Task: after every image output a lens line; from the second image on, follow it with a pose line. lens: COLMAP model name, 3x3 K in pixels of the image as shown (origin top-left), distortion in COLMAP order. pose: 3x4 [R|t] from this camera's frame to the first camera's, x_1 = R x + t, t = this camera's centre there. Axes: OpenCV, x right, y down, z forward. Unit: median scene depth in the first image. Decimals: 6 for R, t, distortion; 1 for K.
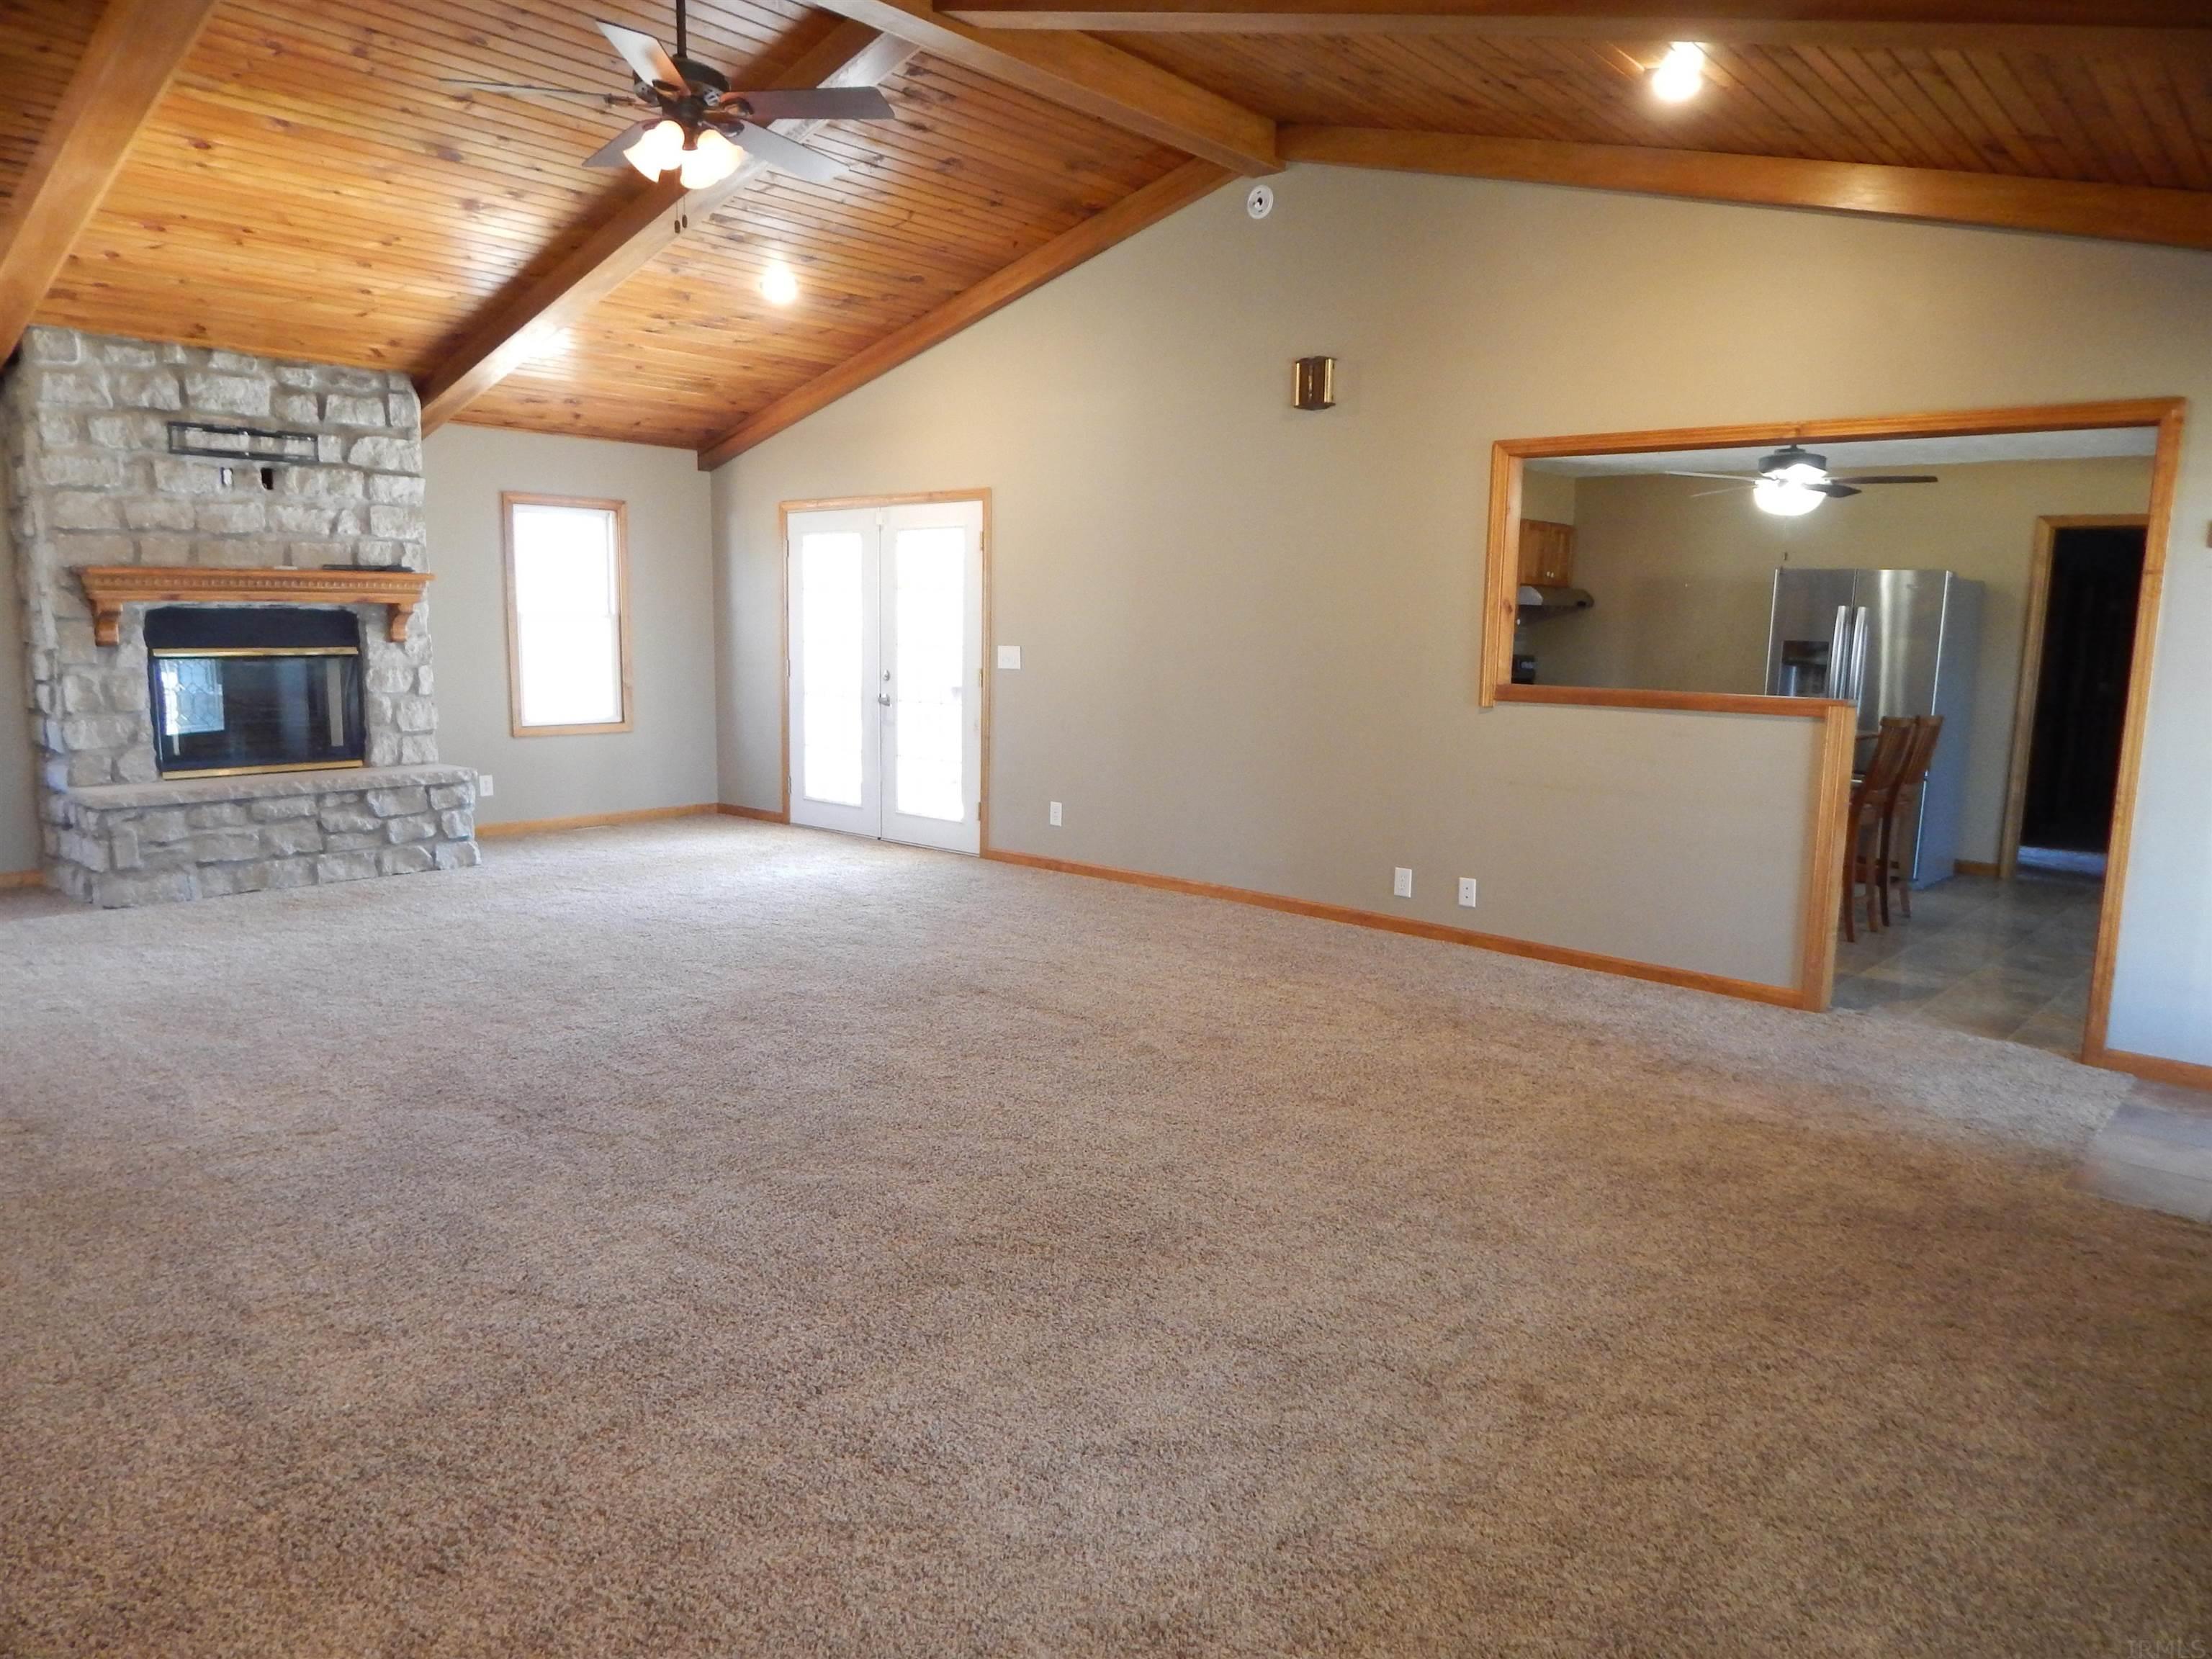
lens RADIAL K [[1466.1, 0, 1088.9], [0, 1466.1, 798.9], [0, 0, 1]] dist [0.014655, -0.008697]
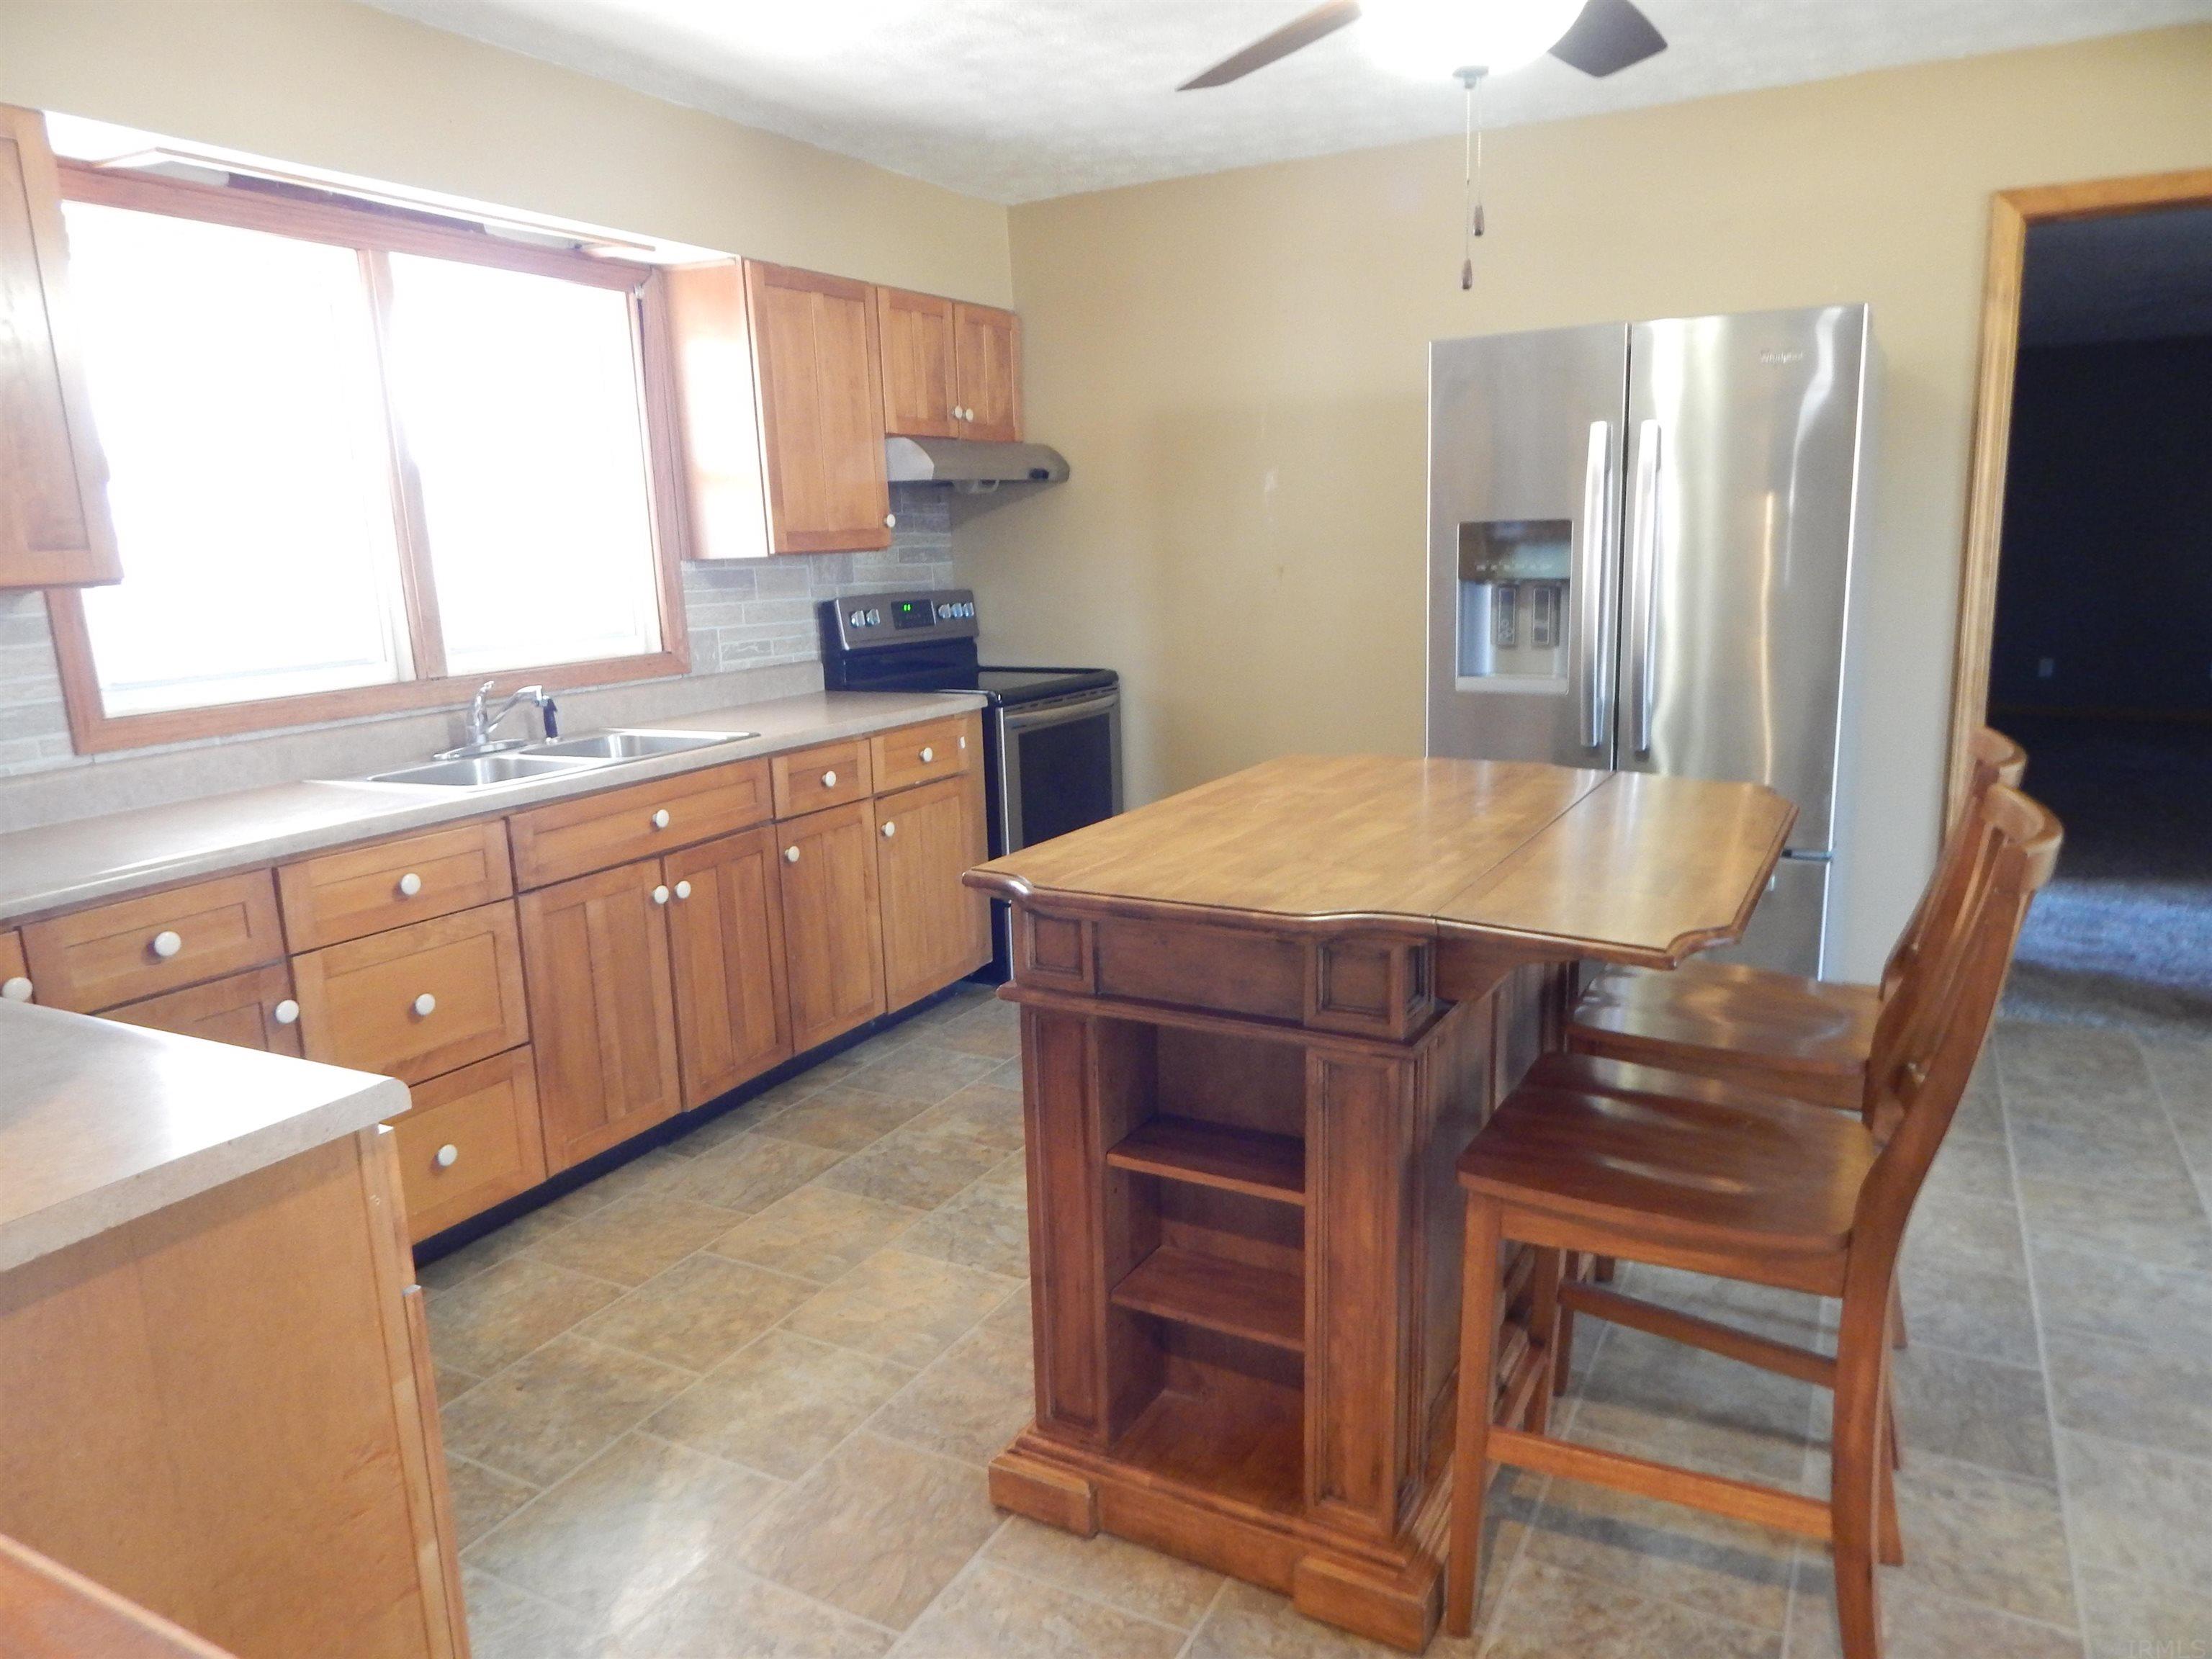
lens RADIAL K [[1466.1, 0, 1109.5], [0, 1466.1, 826.1], [0, 0, 1]] dist [0.014655, -0.008697]
pose [[0.972072, -0.106148, 0.209307, 0.347836], [0.088677, 0.991878, 0.091185, -0.087484], [-0.217286, -0.070078, 0.973589, 0.742850]]
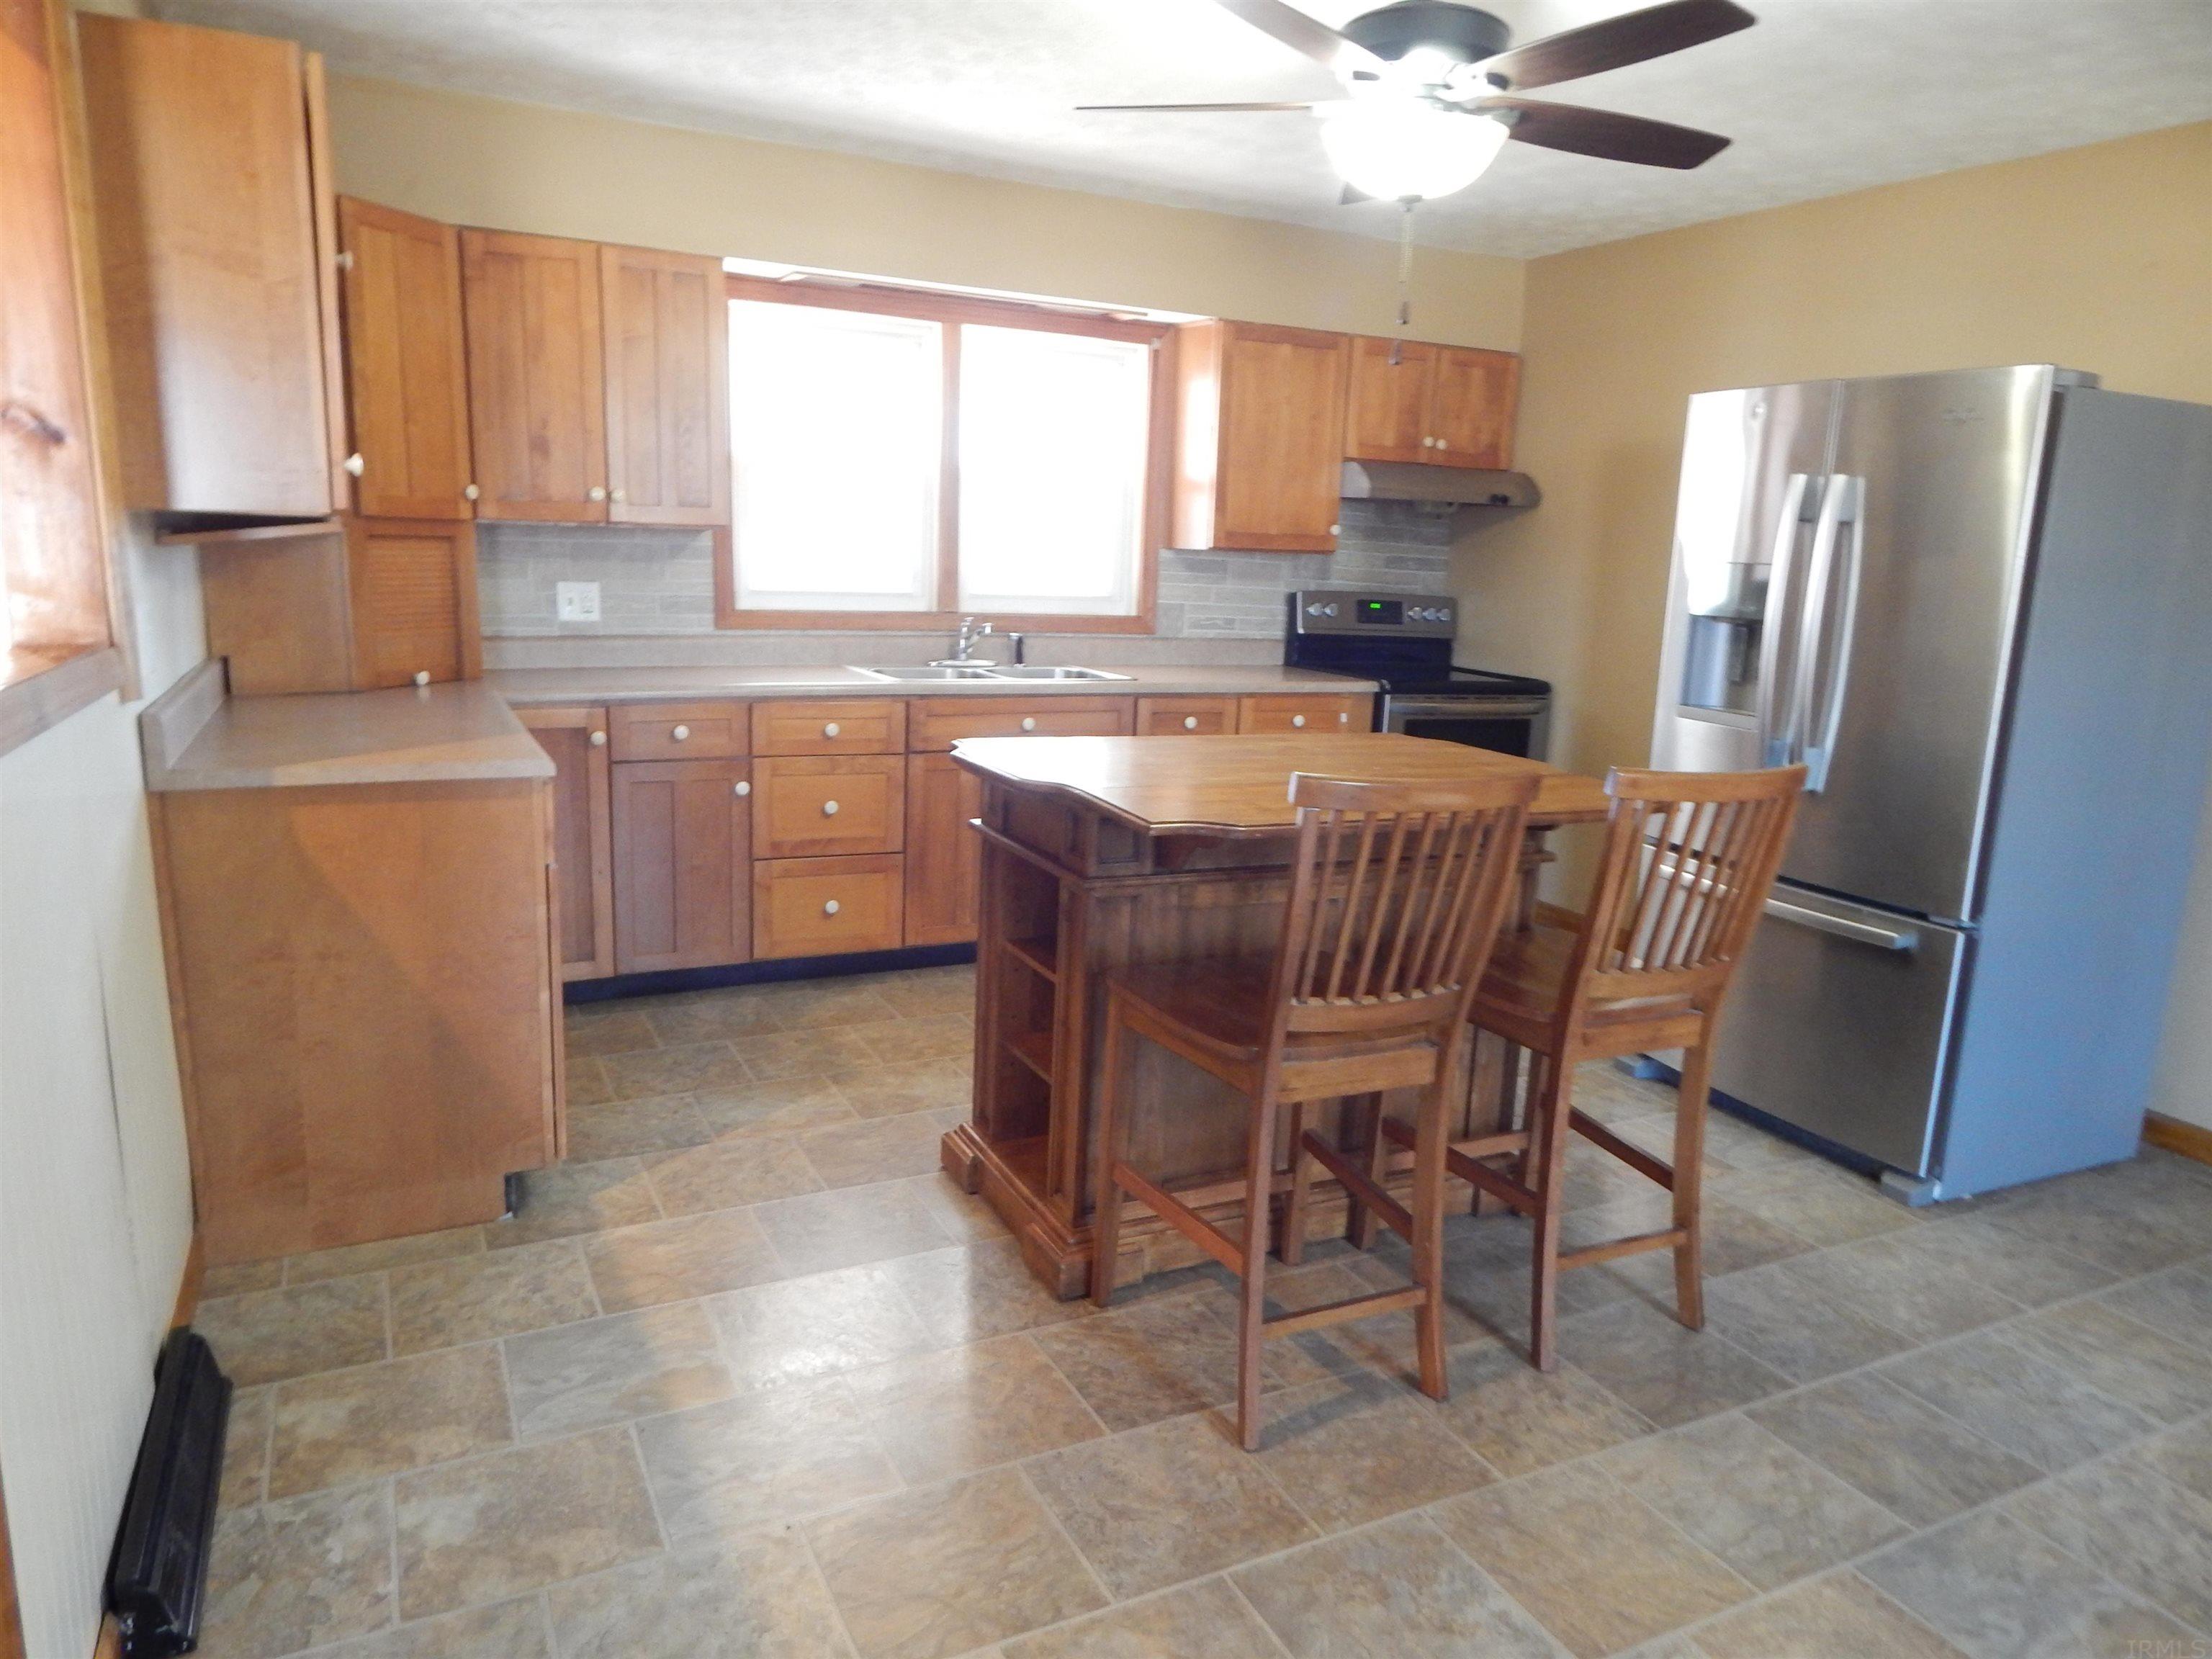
lens RADIAL K [[1466.1, 0, 1101.3], [0, 1466.1, 817.7], [0, 0, 1]] dist [0.014655, -0.008697]
pose [[0.929019, 0.078621, -0.361584, 0.567579], [-0.058066, 0.996036, 0.067383, -0.065095], [0.365449, -0.041605, 0.929901, 0.634735]]
